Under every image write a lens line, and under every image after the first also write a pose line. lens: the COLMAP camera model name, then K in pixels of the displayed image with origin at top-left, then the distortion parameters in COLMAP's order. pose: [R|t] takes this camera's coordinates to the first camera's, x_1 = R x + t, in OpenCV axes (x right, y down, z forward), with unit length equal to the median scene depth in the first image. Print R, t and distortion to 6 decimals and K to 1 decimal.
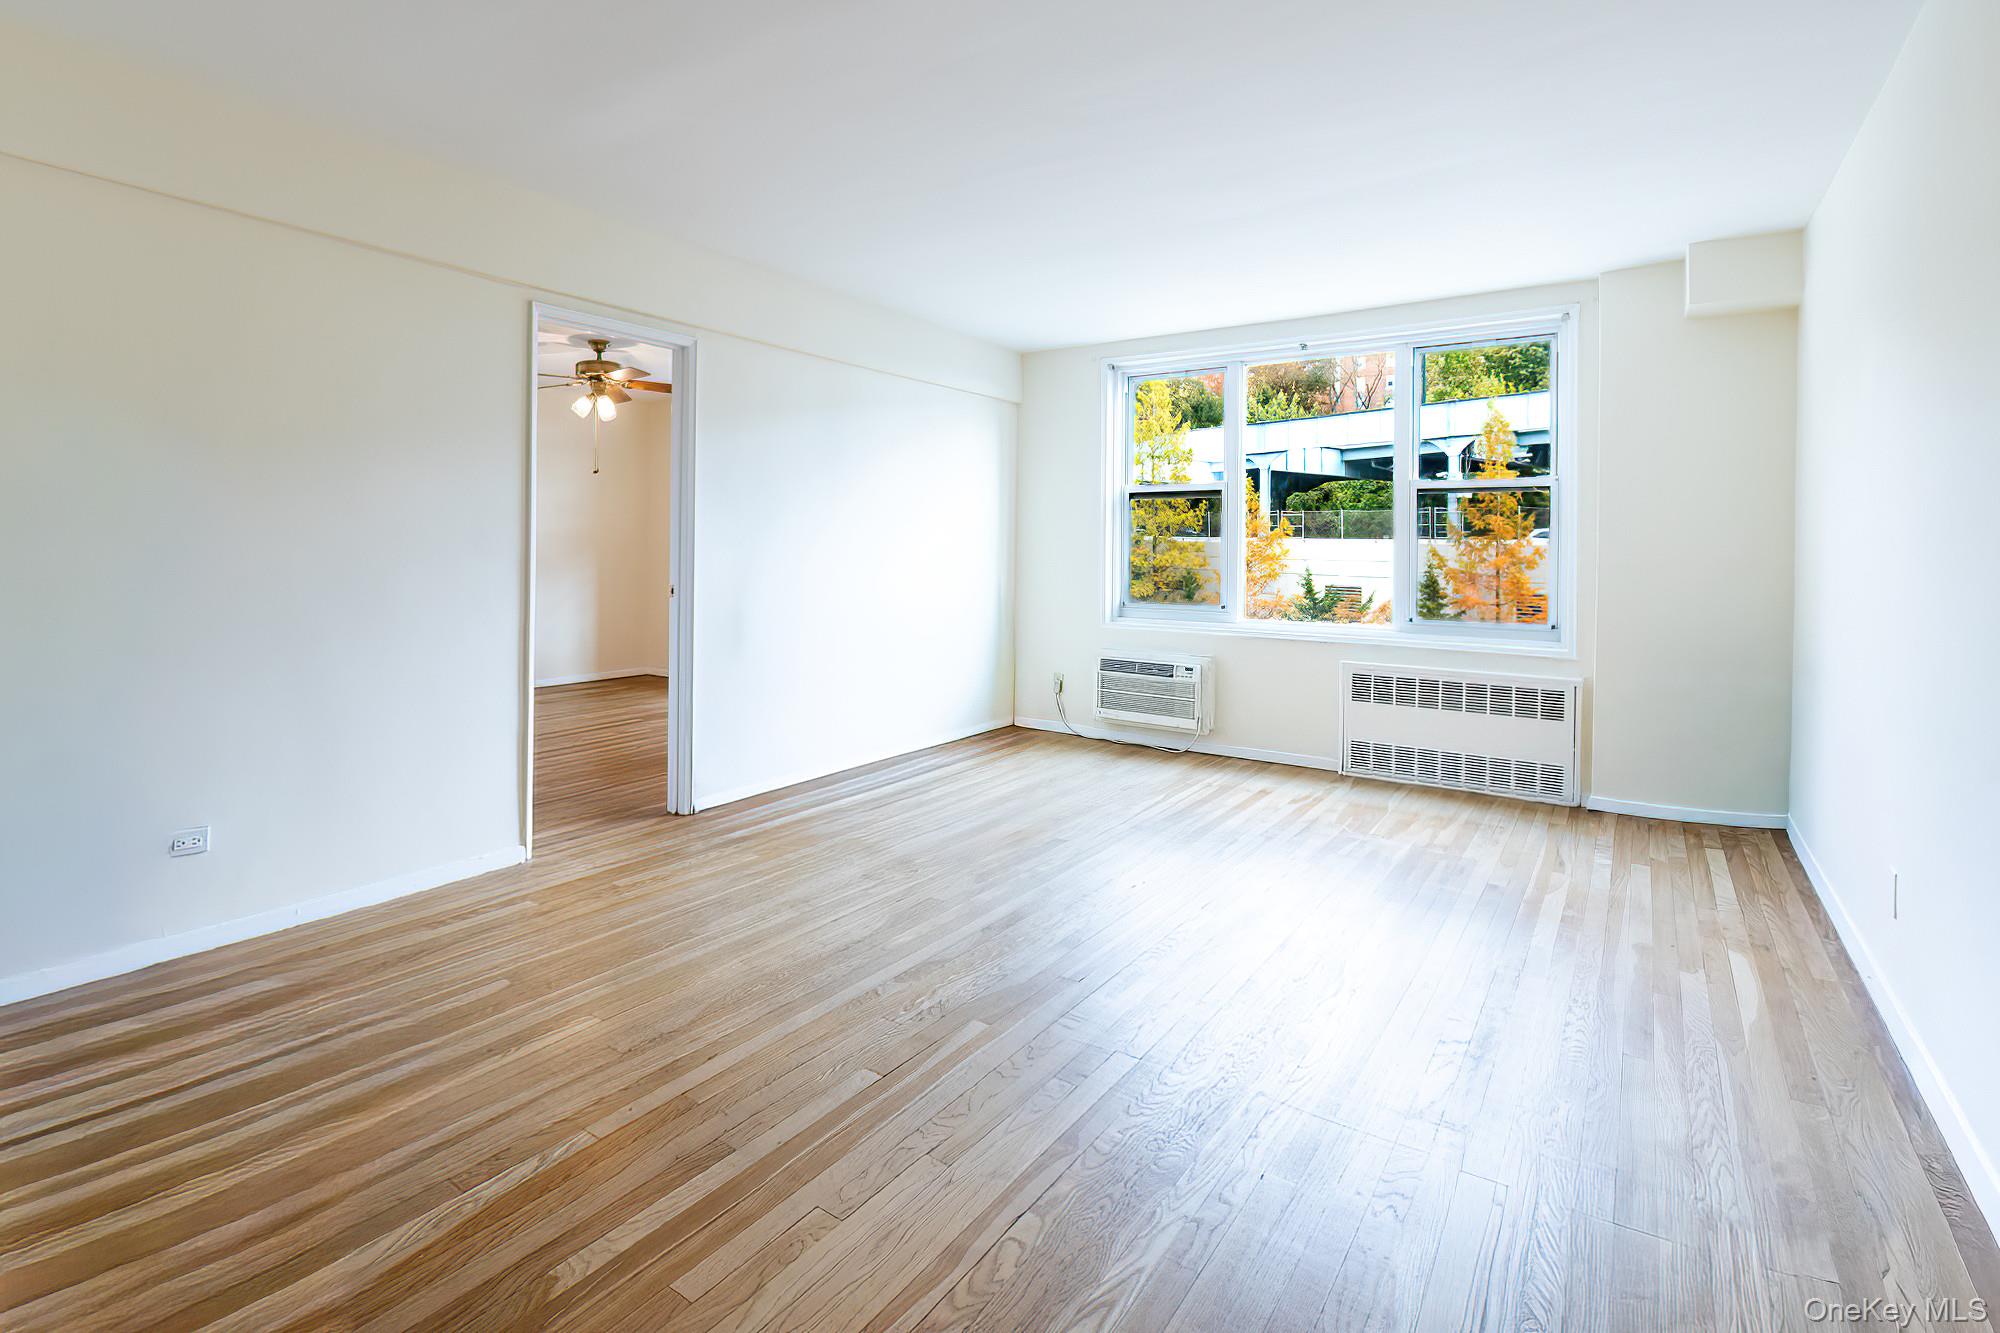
lens RADIAL K [[993.4, 0, 817.1], [0, 993.4, 548.8], [0, 0, 1]] dist [-0.002396, -0.000602]
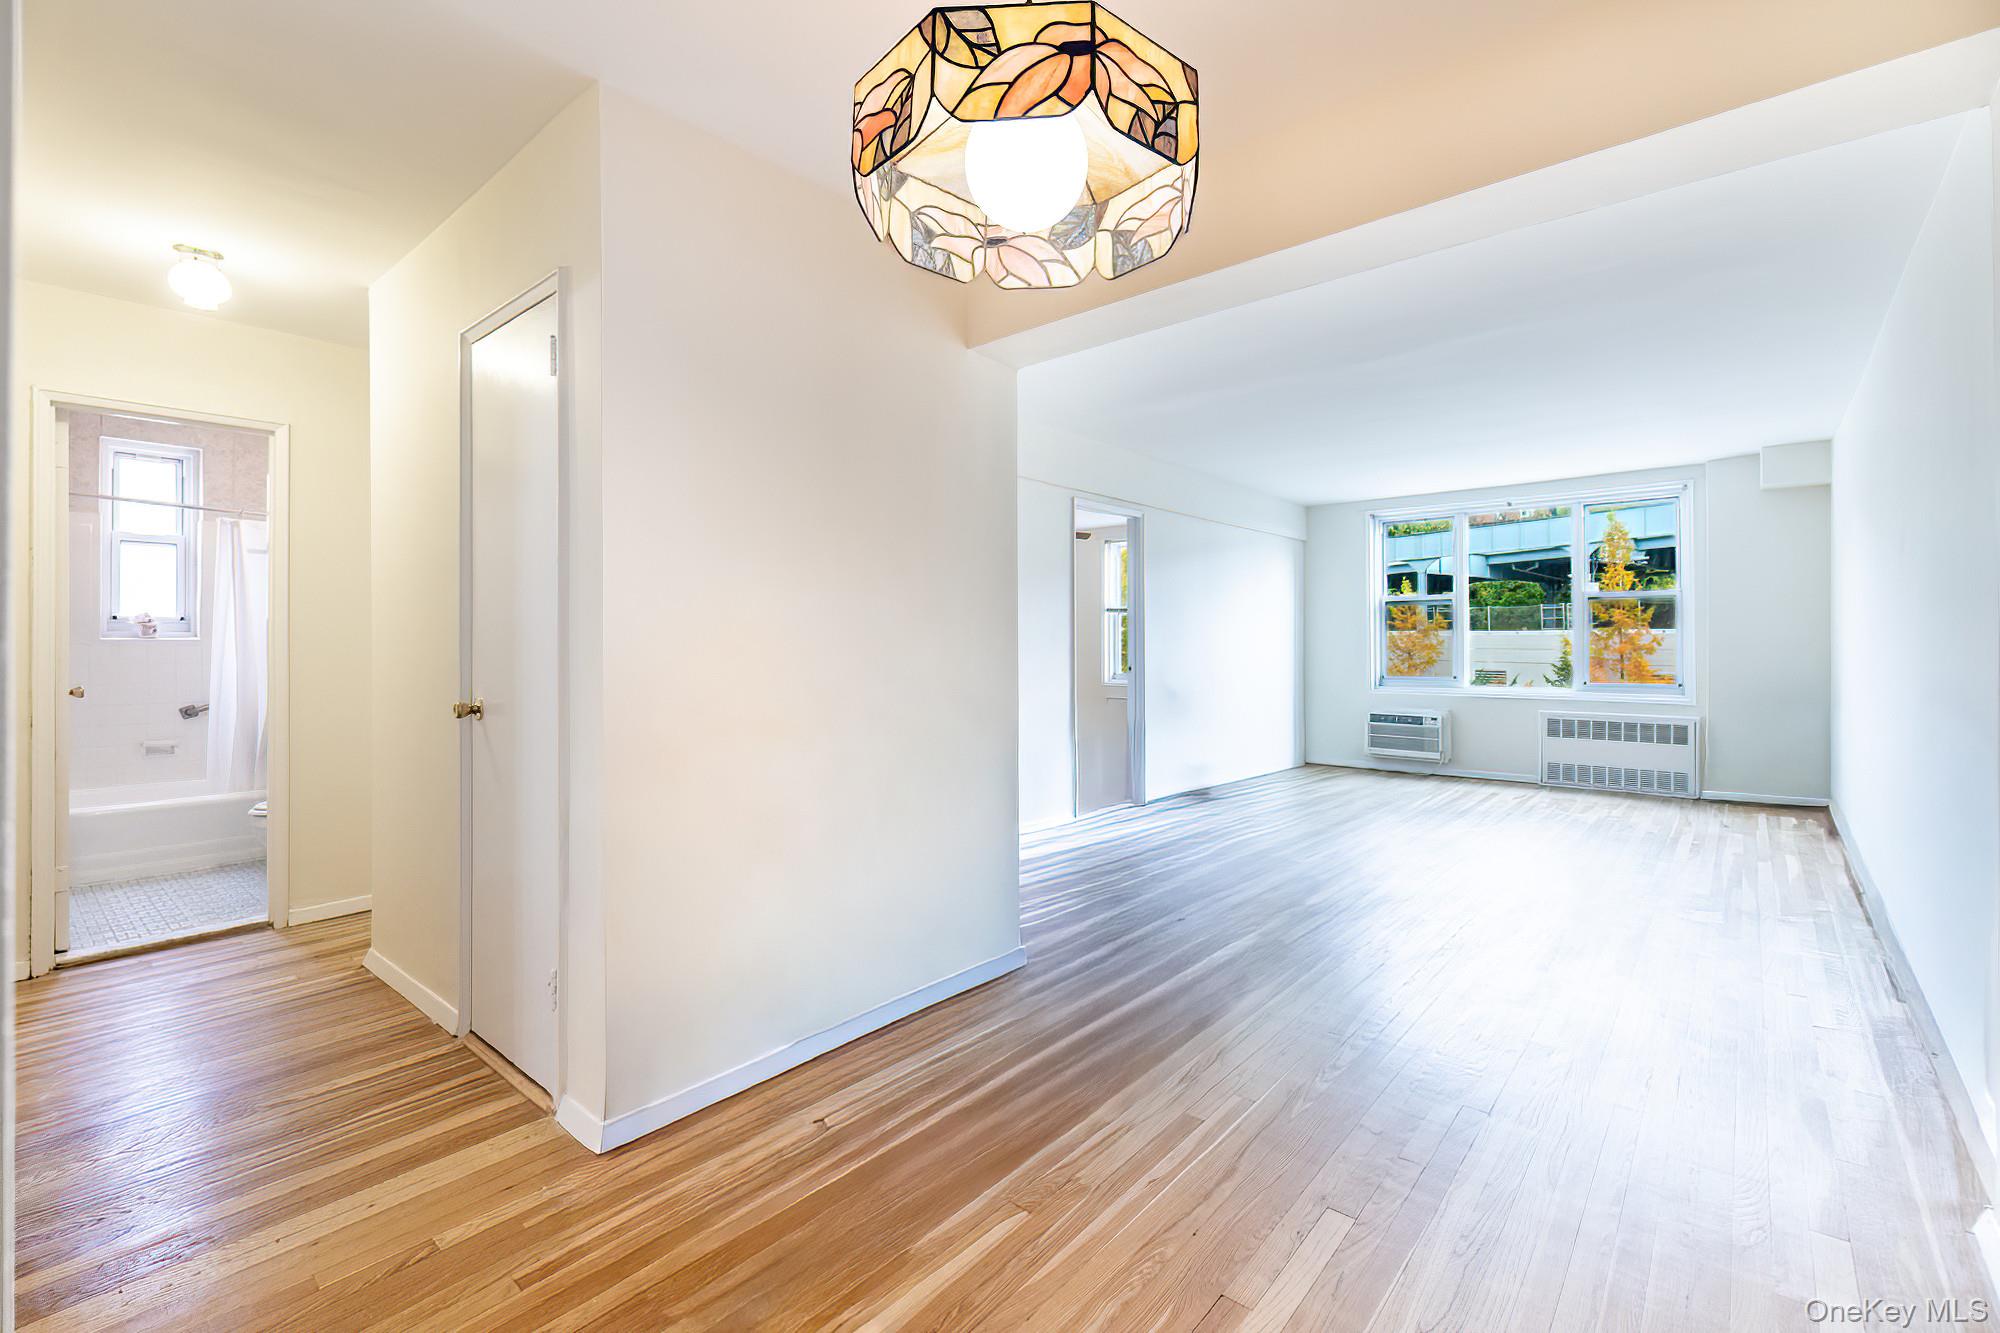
lens RADIAL K [[873.9, 0, 1004.6], [0, 873.9, 636.6], [0, 0, 1]] dist [-0.000637, -0.000021]
pose [[0.999887, -0.011722, -0.009442, -0.286113], [0.011633, 0.999887, -0.009483, 0.002064], [0.009552, 0.009372, 0.999910, -0.360209]]
